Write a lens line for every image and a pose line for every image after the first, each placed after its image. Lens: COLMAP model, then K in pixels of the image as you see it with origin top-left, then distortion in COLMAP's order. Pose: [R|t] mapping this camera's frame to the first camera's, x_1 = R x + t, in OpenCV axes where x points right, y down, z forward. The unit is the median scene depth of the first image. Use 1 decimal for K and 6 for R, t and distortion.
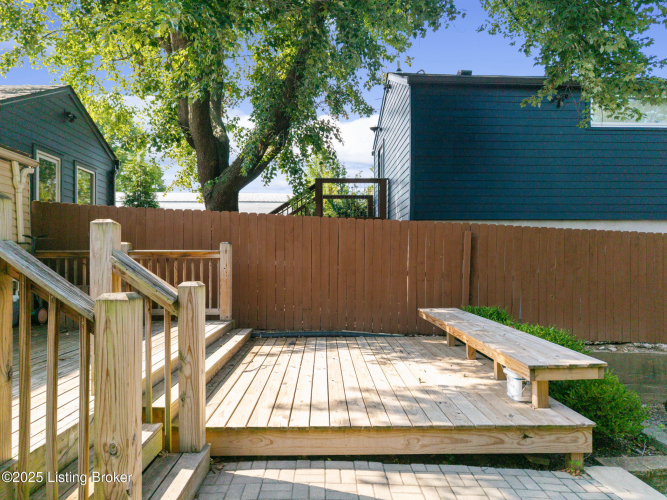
lens RADIAL K [[447.6, 0, 335.6], [0, 447.6, 252.7], [0, 0, 1]] dist [0.044569, -0.002559]
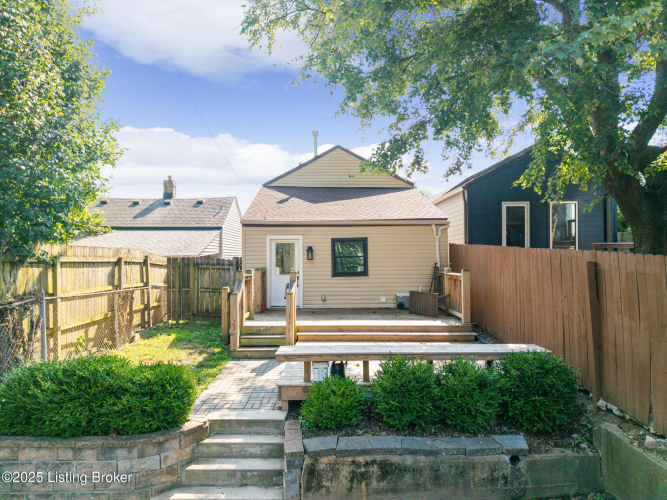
lens RADIAL K [[447.6, 0, 335.6], [0, 447.6, 252.7], [0, 0, 1]] dist [0.044569, -0.002559]
pose [[-0.023280, -0.014192, -0.999628, 1.215818], [0.028159, 0.999493, -0.014846, -0.065757], [0.999332, -0.028494, -0.022868, 0.638202]]
